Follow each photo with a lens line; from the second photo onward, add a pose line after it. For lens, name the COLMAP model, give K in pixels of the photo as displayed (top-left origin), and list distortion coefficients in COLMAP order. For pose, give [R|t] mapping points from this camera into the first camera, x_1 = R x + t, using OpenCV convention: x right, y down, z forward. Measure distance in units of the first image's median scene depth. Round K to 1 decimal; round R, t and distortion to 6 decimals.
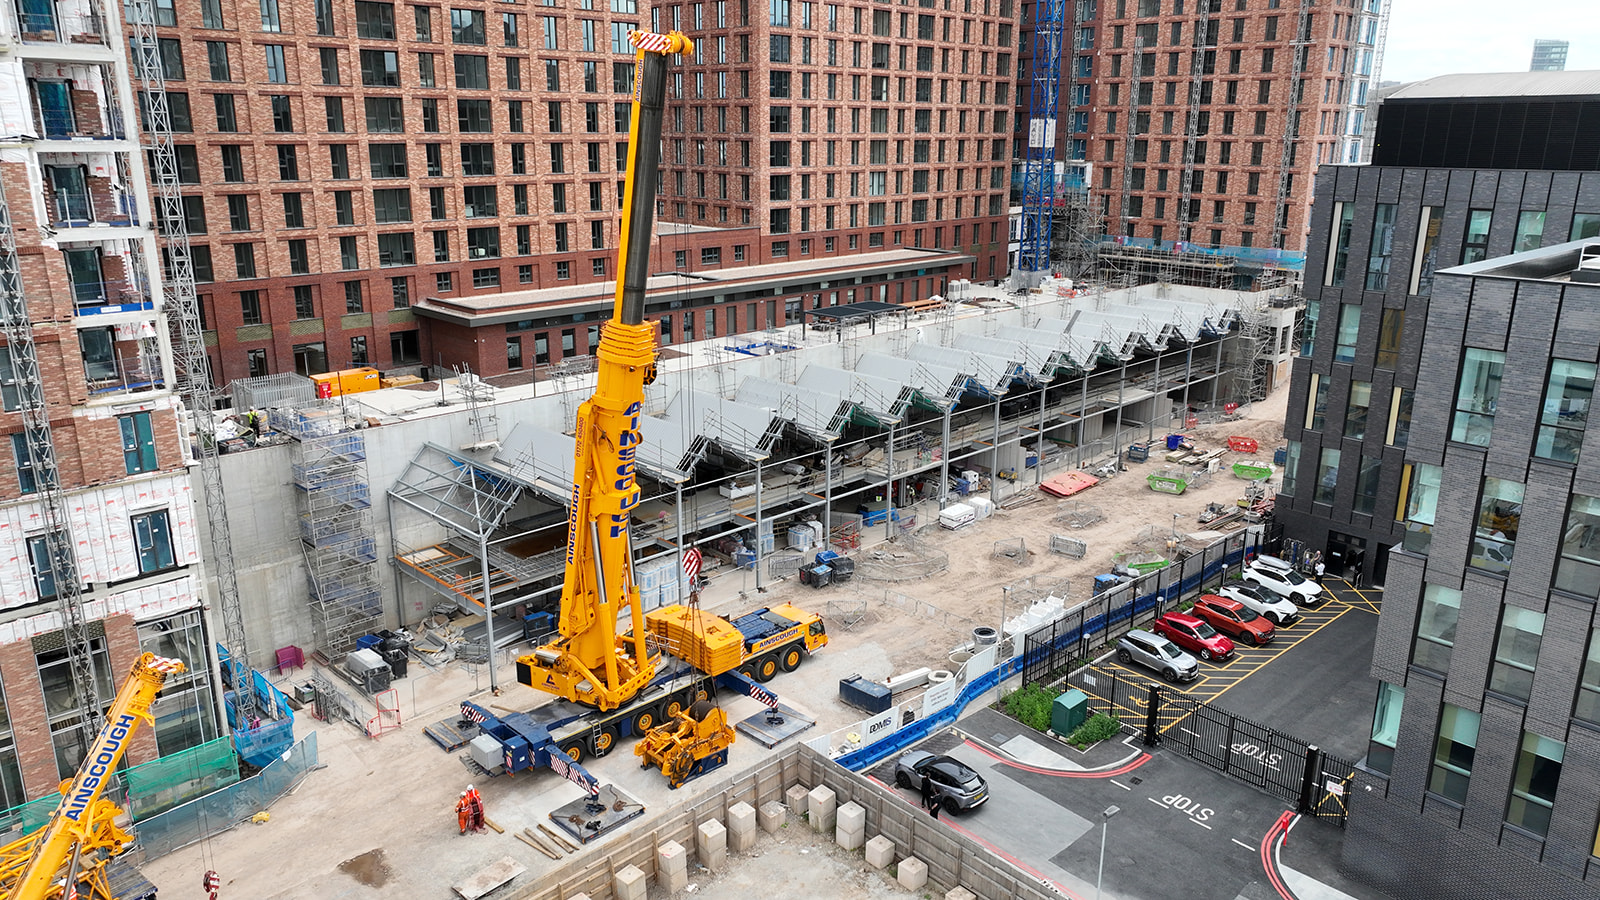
lens RADIAL K [[1120.0, 0, 800.0], [0, 1120.0, 450.0], [0, 0, 1]] dist [0.000324, -0.001774]
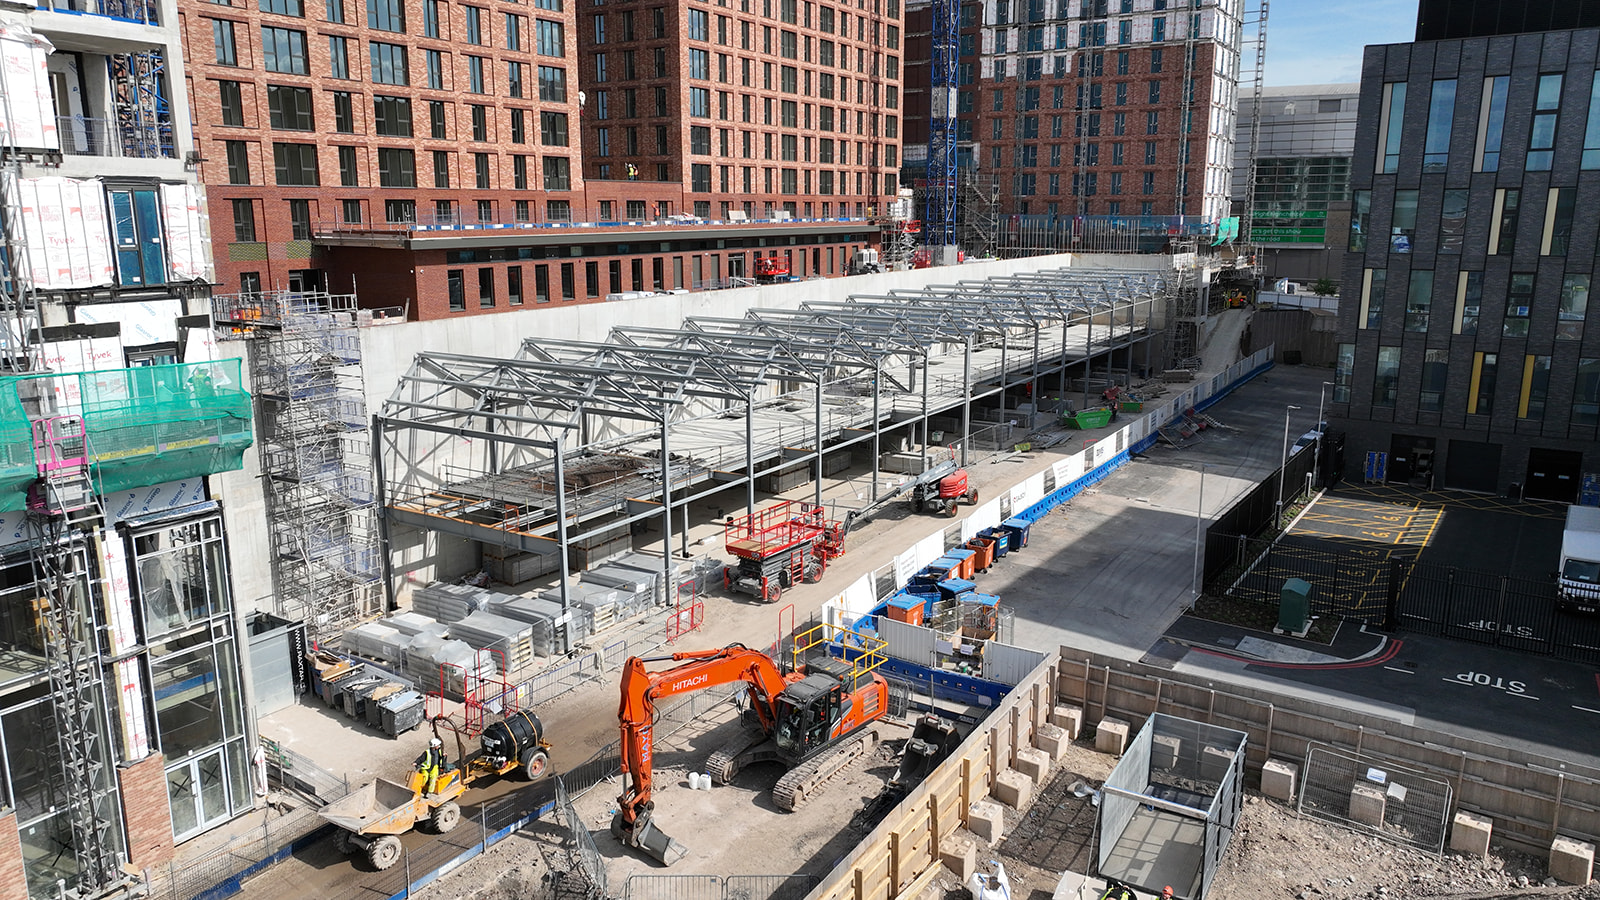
lens RADIAL K [[1120.0, 0, 800.0], [0, 1120.0, 450.0], [0, 0, 1]] dist [0.000324, -0.001774]
pose [[0.974528, -0.055056, 0.217401, -0.180784], [0.069259, 0.995896, -0.058254, 0.086220], [-0.213302, 0.071827, 0.974342, 0.152962]]
